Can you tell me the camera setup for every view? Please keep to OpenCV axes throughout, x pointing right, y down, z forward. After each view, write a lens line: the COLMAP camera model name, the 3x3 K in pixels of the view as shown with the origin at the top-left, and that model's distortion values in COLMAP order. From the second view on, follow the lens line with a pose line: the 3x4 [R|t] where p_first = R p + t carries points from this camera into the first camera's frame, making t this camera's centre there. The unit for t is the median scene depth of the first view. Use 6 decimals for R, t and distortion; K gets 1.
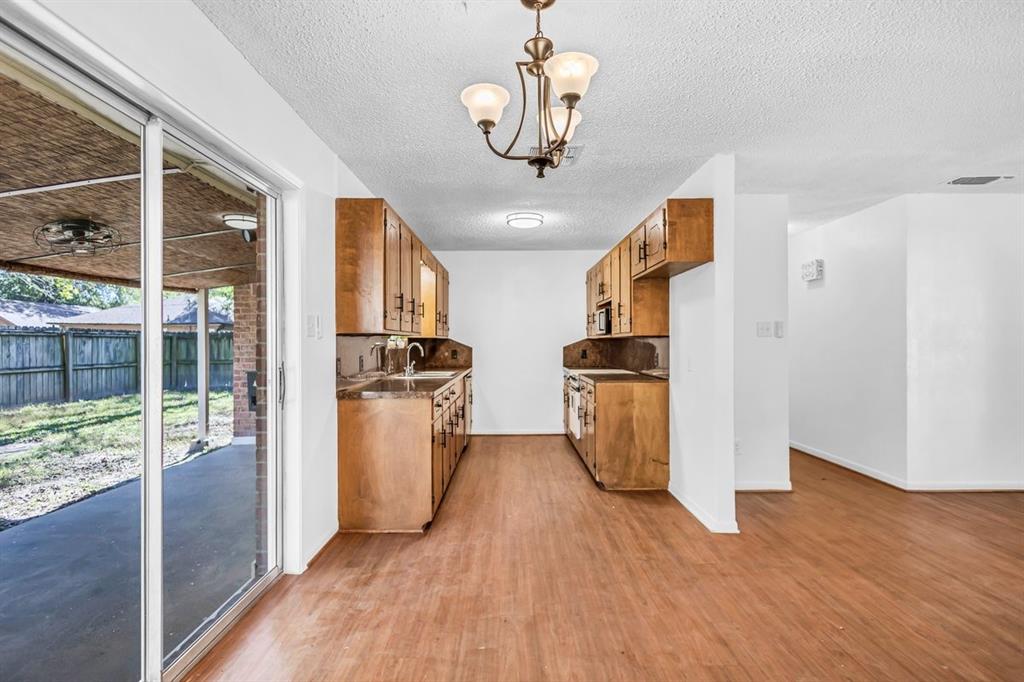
lens RADIAL K [[499.6, 0, 512.3], [0, 499.6, 341.6], [0, 0, 1]] dist [-0.000257, -0.000414]
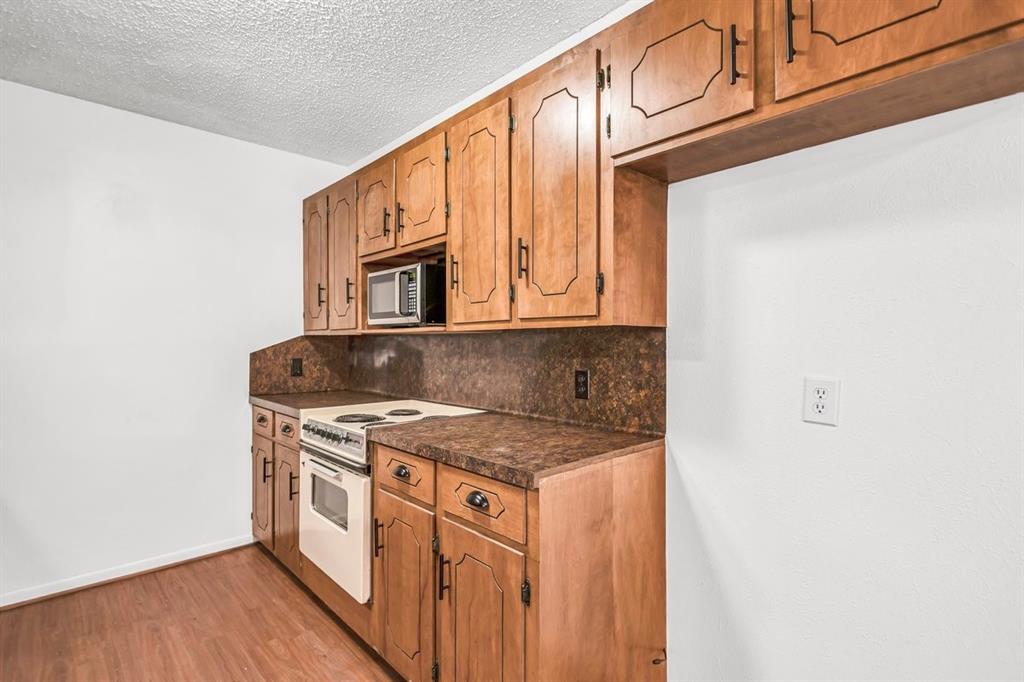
lens RADIAL K [[499.6, 0, 509.4], [0, 499.6, 342.3], [0, 0, 1]] dist [-0.000257, -0.000414]
pose [[0.738038, 0.004857, 0.674741, -0.040639], [-0.004288, 0.999988, -0.002509, 0.001114], [-0.674745, -0.001042, 0.738050, 0.657202]]
